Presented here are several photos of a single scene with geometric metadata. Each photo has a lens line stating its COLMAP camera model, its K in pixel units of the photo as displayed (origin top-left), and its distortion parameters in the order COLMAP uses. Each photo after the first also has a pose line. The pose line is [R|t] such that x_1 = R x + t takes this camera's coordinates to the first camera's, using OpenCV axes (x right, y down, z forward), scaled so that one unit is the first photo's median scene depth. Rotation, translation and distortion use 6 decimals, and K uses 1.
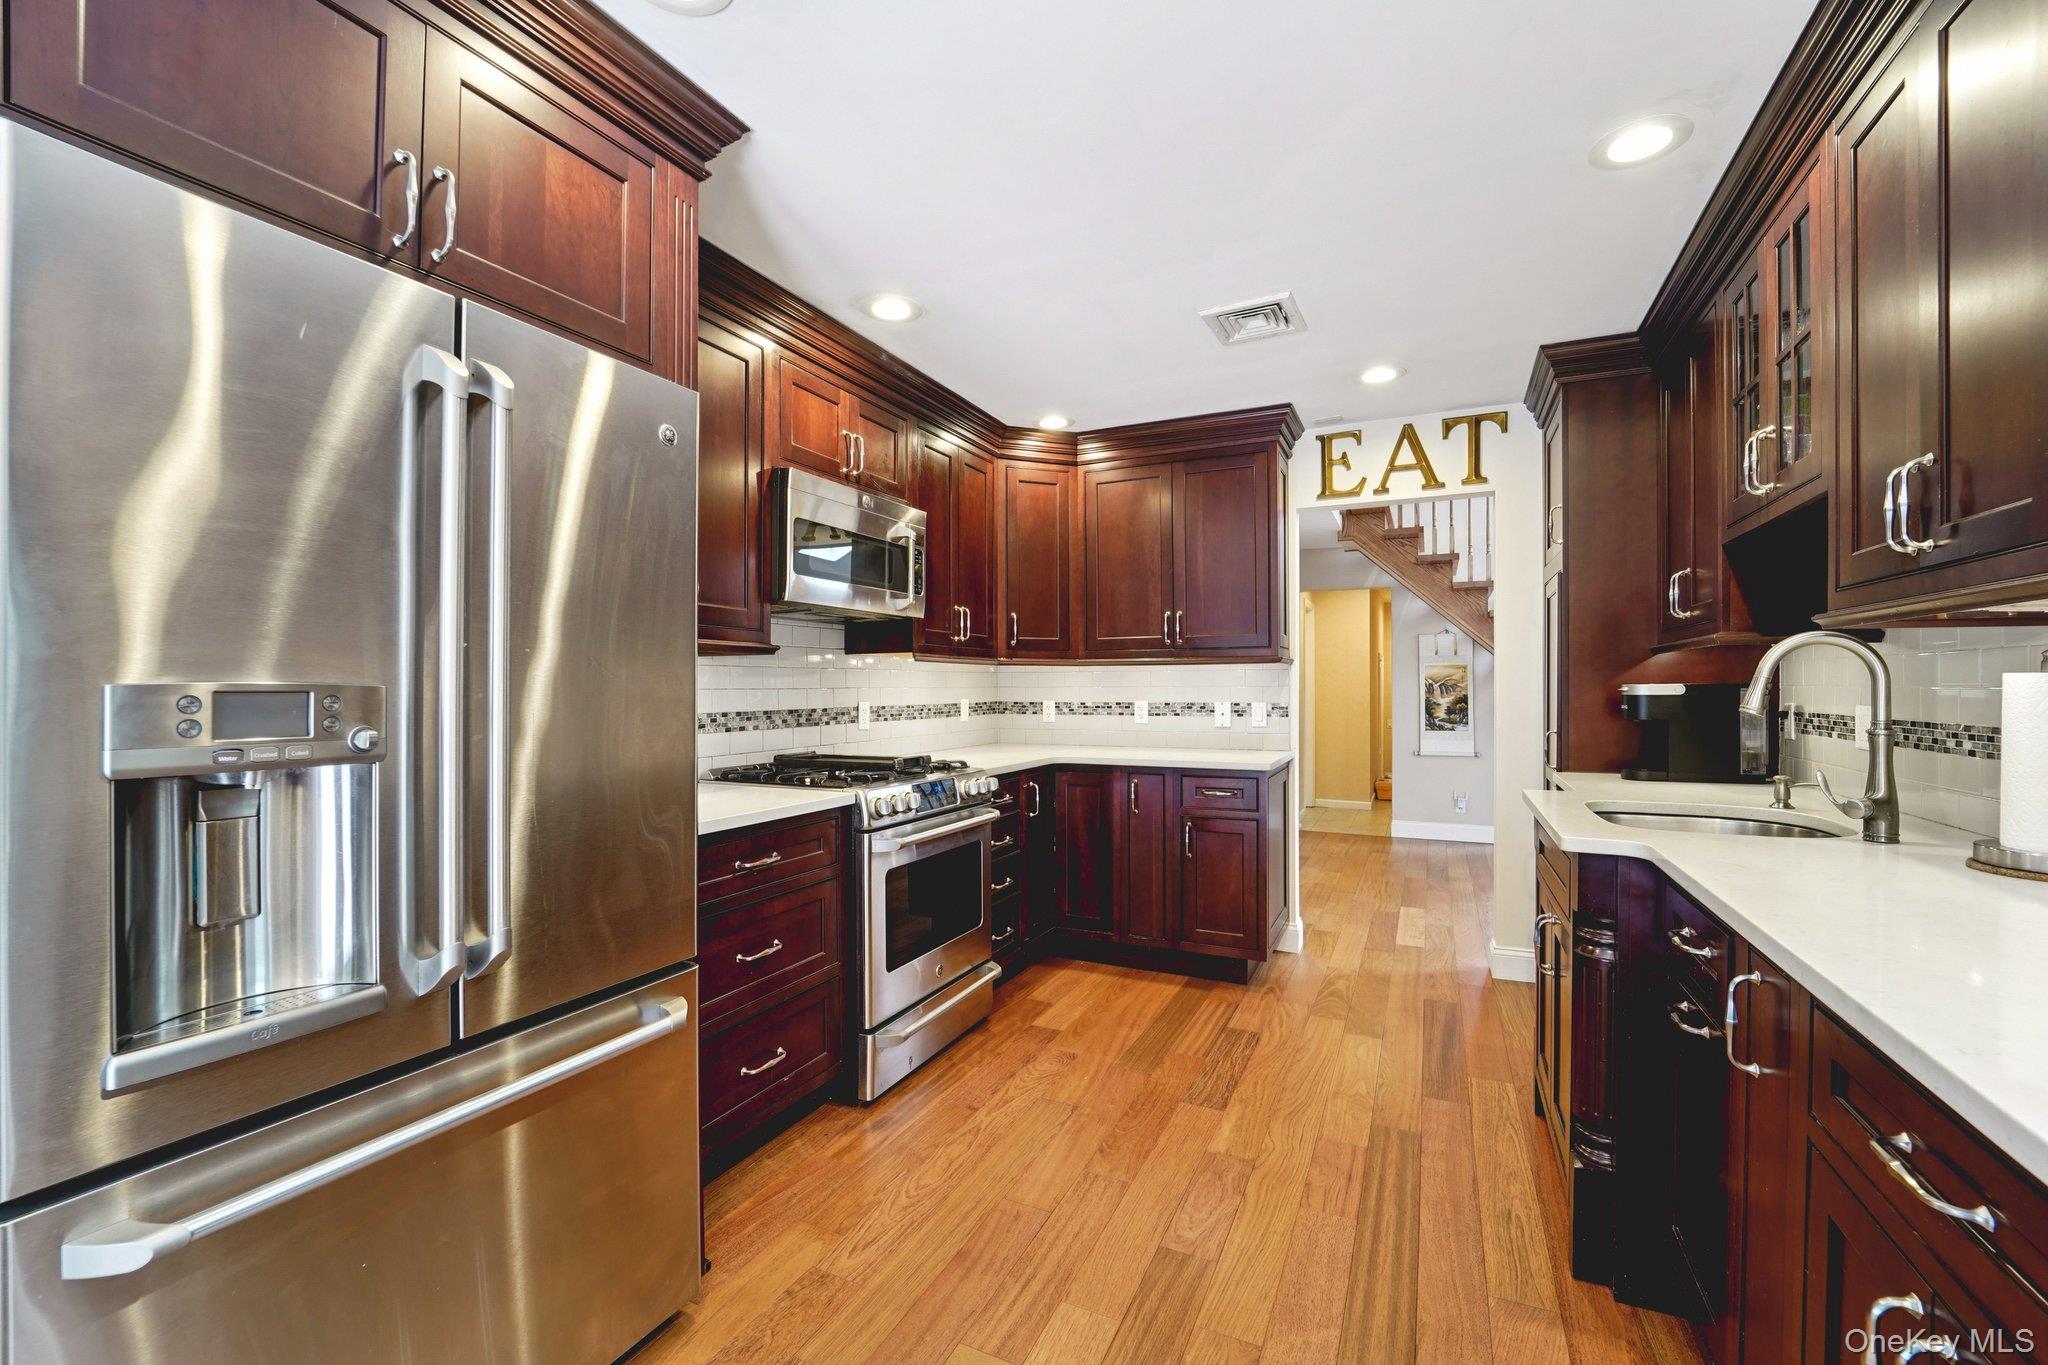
lens RADIAL K [[846.7, 0, 1046.0], [0, 846.7, 690.7], [0, 0, 1]] dist [-0.017321, -0.000689]
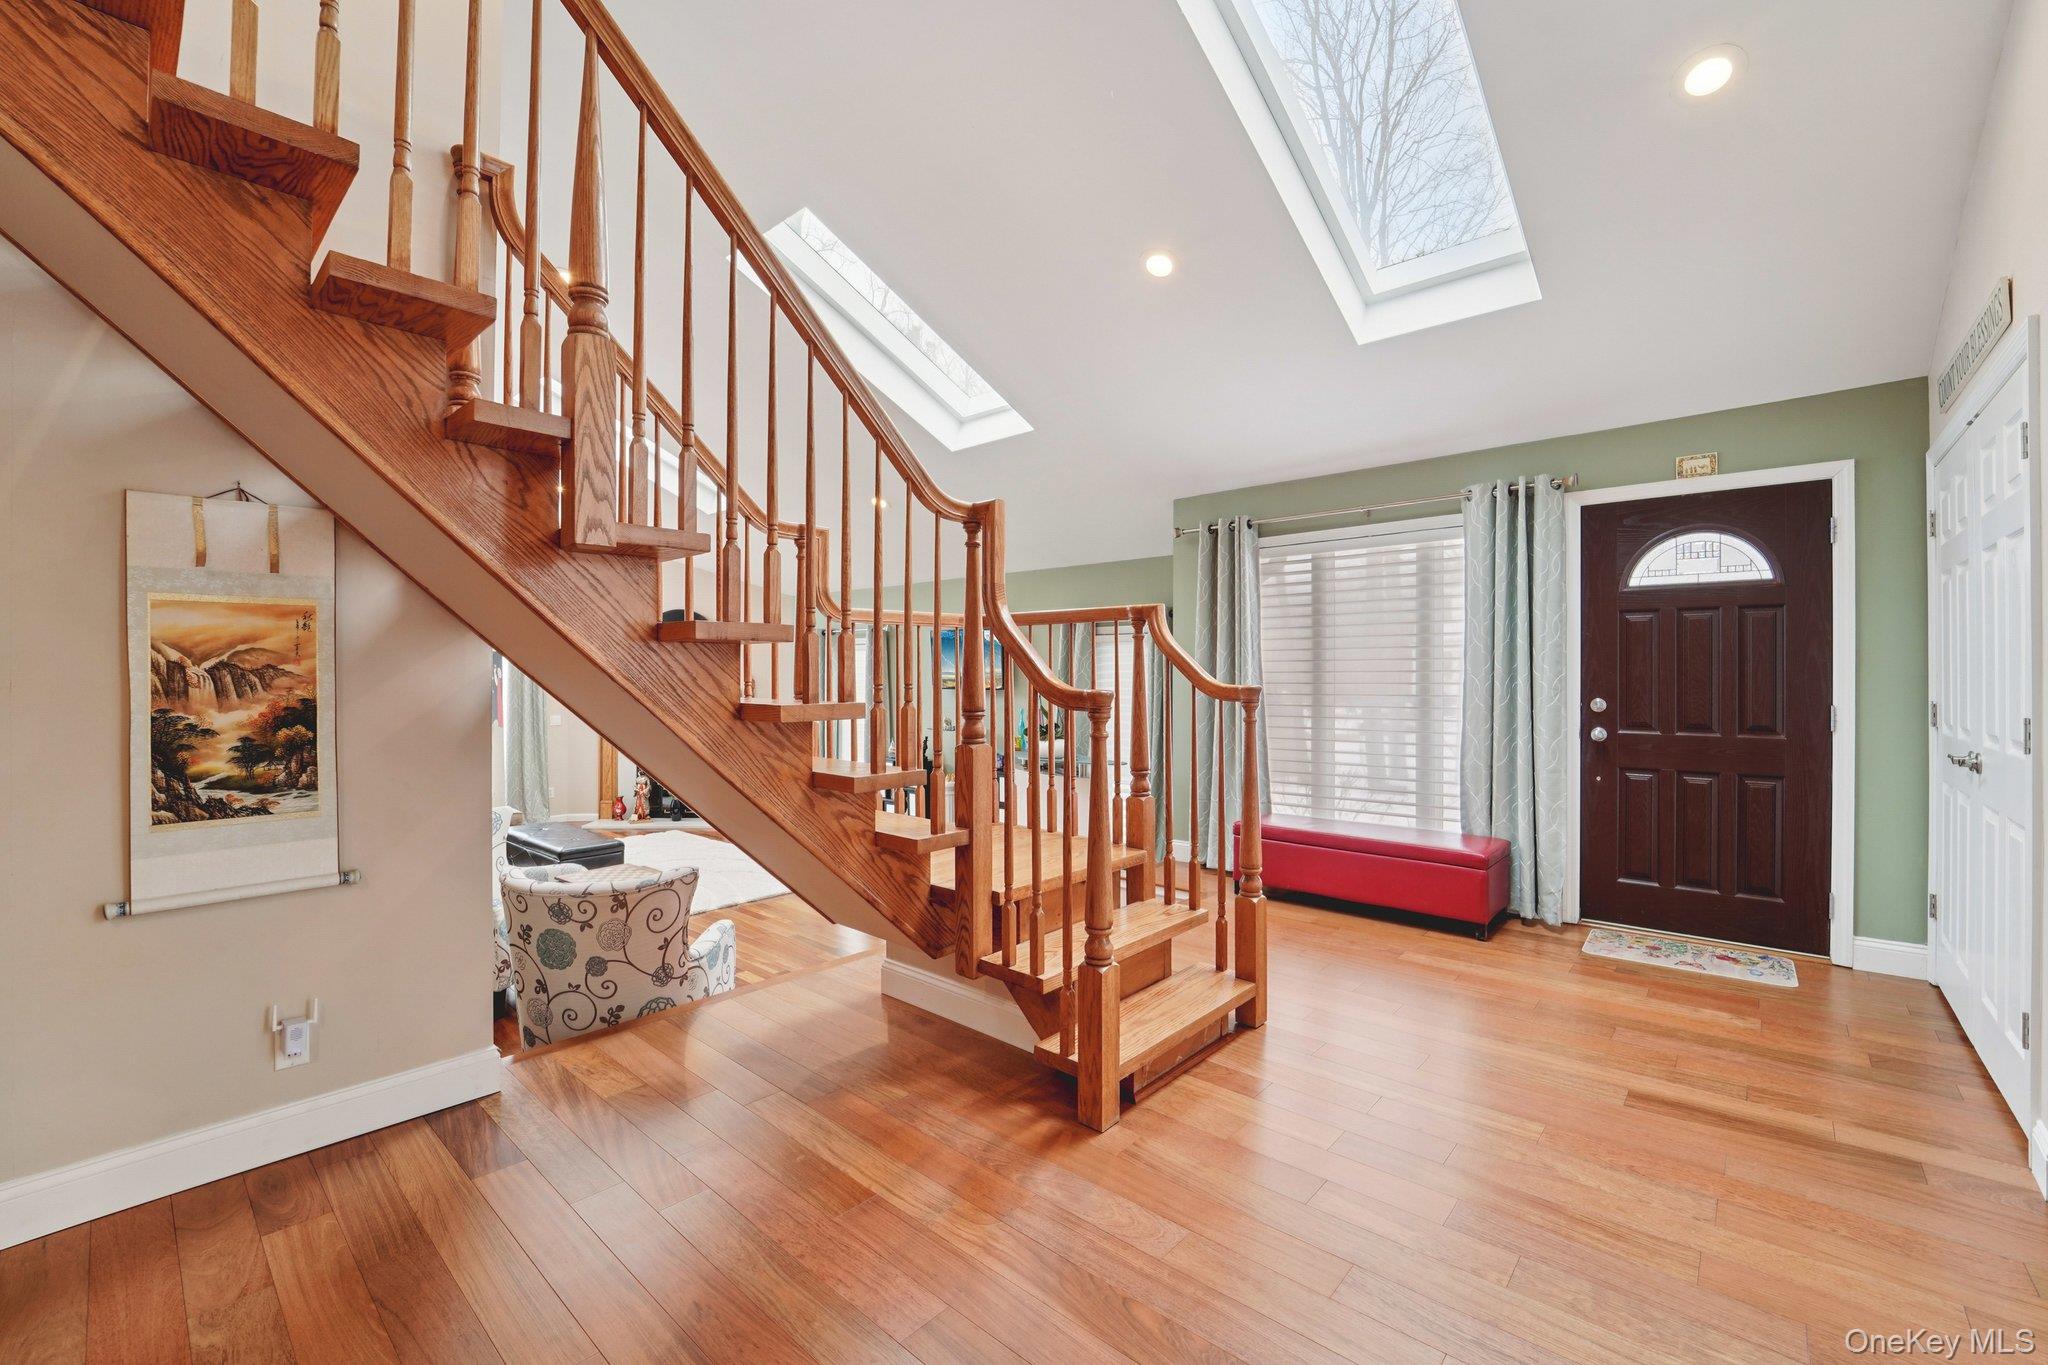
lens RADIAL K [[846.7, 0, 1016.5], [0, 846.7, 673.5], [0, 0, 1]] dist [-0.017321, -0.000689]
pose [[0.301097, 0.004757, 0.953582, 0.523478], [0.003463, 0.999976, -0.006082, -0.003780], [-0.953587, 0.005133, 0.301073, 1.233564]]
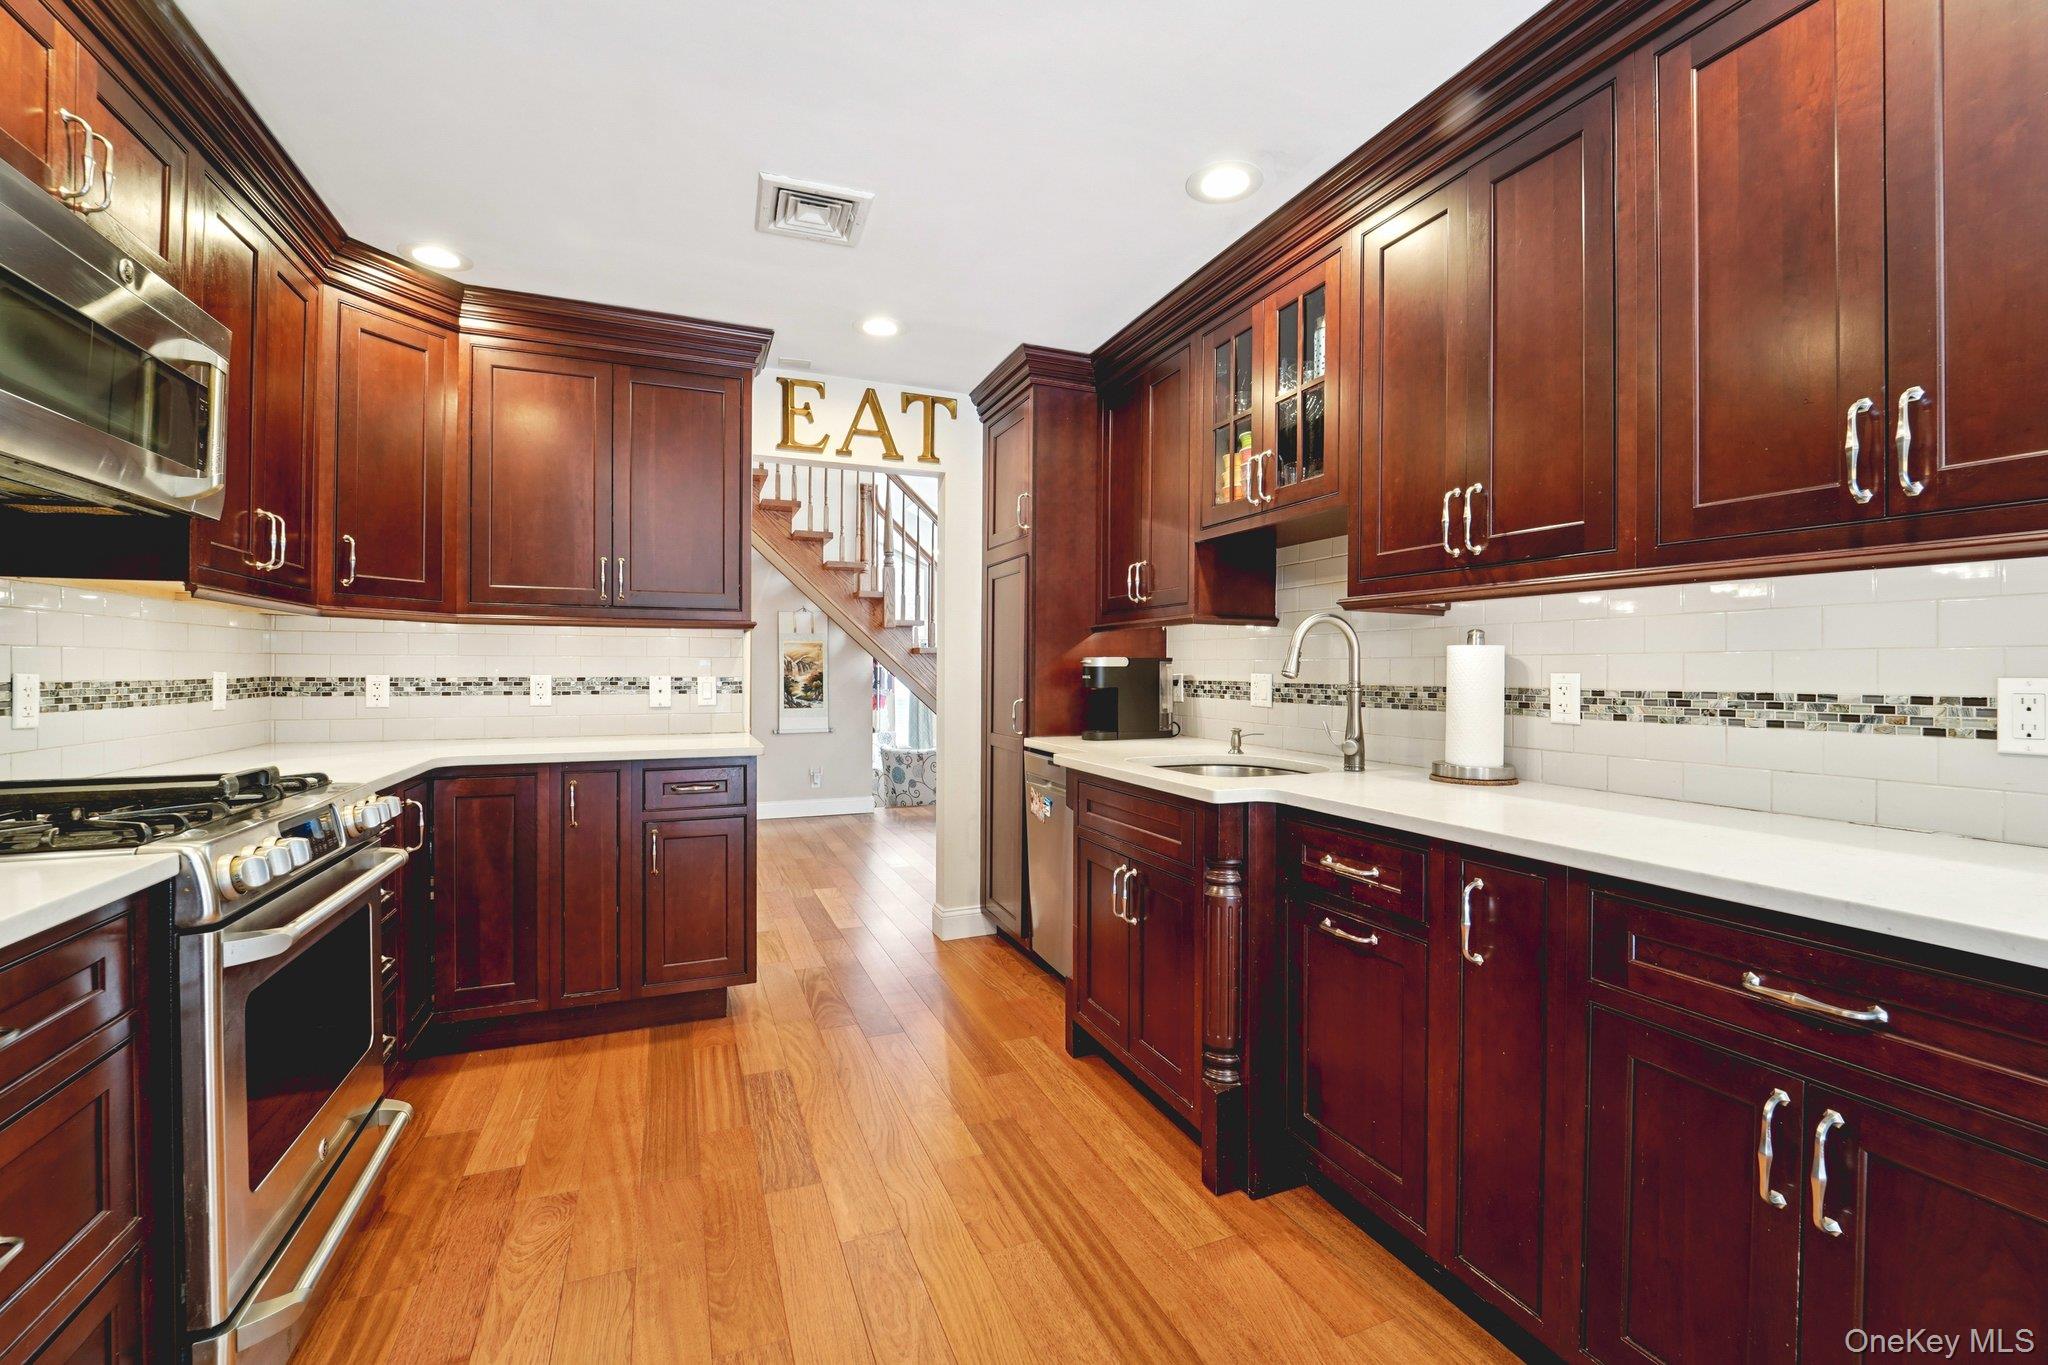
lens RADIAL K [[846.7, 0, 1039.3], [0, 846.7, 670.4], [0, 0, 1]] dist [-0.017321, -0.000689]
pose [[0.669954, 0.004592, 0.742388, -0.168797], [-0.002033, 0.999988, -0.004351, 0.012126], [-0.742399, 0.001406, 0.669956, 0.217297]]
